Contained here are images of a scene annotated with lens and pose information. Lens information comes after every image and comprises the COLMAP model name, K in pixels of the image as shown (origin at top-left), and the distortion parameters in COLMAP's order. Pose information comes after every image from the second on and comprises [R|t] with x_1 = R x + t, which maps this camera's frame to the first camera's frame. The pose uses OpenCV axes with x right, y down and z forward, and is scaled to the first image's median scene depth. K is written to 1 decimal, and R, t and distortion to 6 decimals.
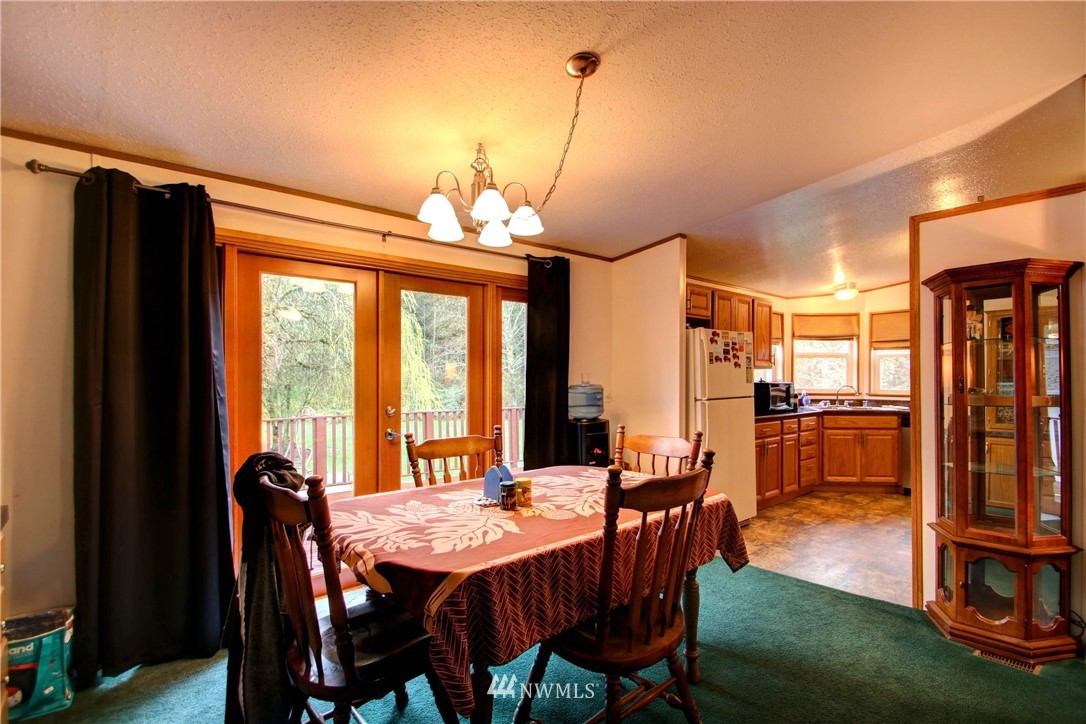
lens RADIAL K [[521.4, 0, 544.3], [0, 521.4, 370.5], [0, 0, 1]] dist [-0.005764, -0.002443]
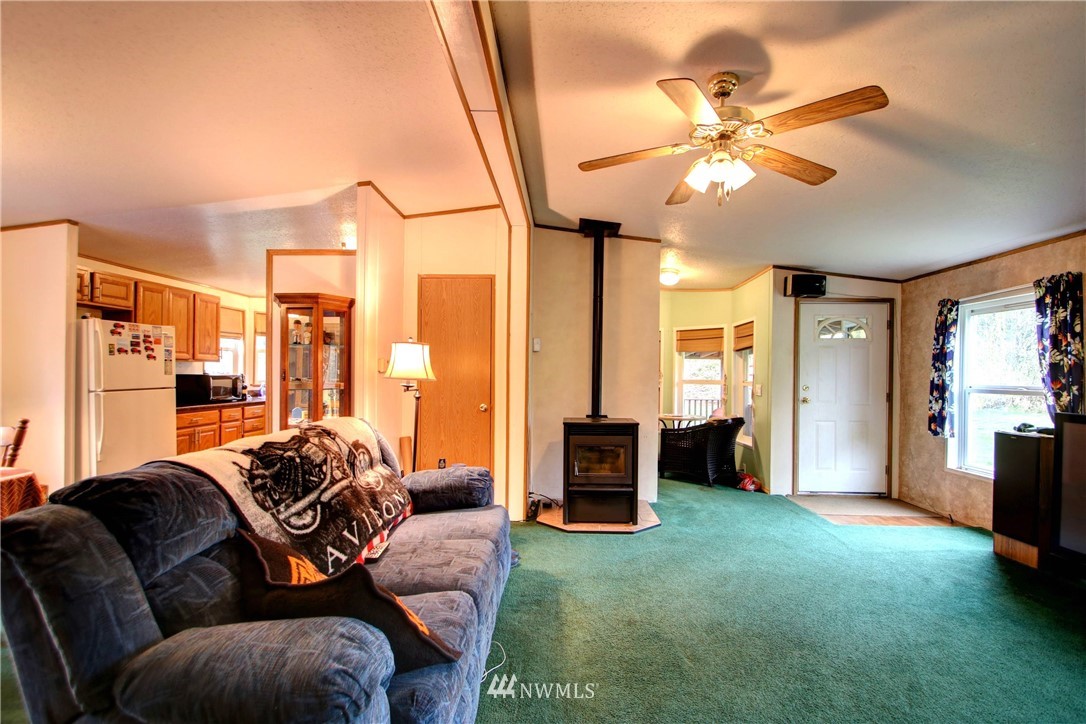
lens RADIAL K [[521.4, 0, 546.9], [0, 521.4, 366.9], [0, 0, 1]] dist [-0.005764, -0.002443]
pose [[0.660021, 0.015850, 0.751080, 0.117689], [-0.019559, 0.999801, -0.003911, -0.002756], [-0.750993, -0.012109, 0.660199, -0.272535]]
